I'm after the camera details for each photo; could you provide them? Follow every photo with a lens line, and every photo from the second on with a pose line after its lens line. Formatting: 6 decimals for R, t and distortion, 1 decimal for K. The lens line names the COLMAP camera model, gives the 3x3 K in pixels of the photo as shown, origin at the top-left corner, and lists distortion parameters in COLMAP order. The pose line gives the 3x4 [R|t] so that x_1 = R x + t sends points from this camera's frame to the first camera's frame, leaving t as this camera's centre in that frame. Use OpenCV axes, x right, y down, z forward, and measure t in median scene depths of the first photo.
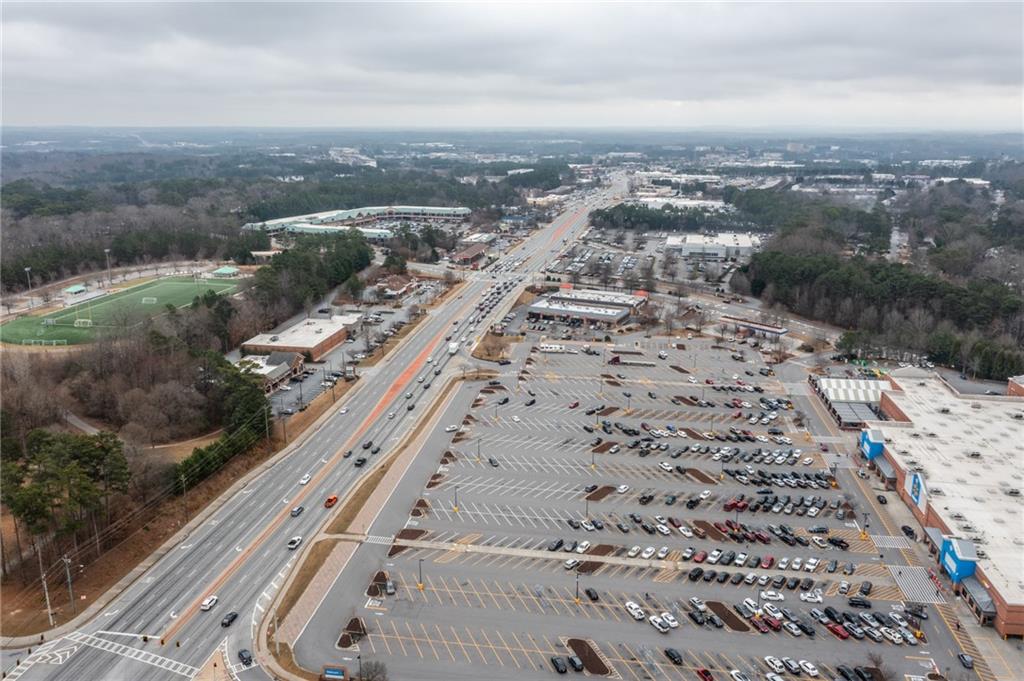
lens RADIAL K [[802.4, 0, 512.0], [0, 802.4, 340.5], [0, 0, 1]] dist [0.011075, 0.011853]
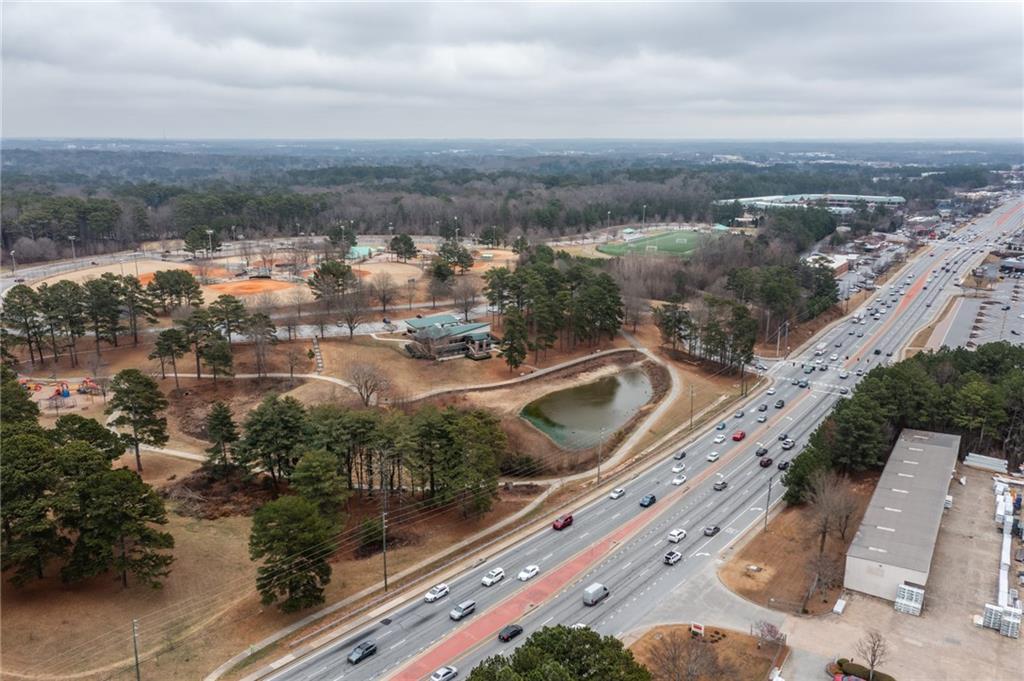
lens RADIAL K [[802.4, 0, 512.0], [0, 802.4, 340.5], [0, 0, 1]] dist [0.011075, 0.011853]
pose [[0.913151, 0.106287, -0.393520, -0.174022], [-0.112385, 0.993636, 0.007589, 0.161617], [0.391822, 0.037296, 0.919285, -0.432312]]
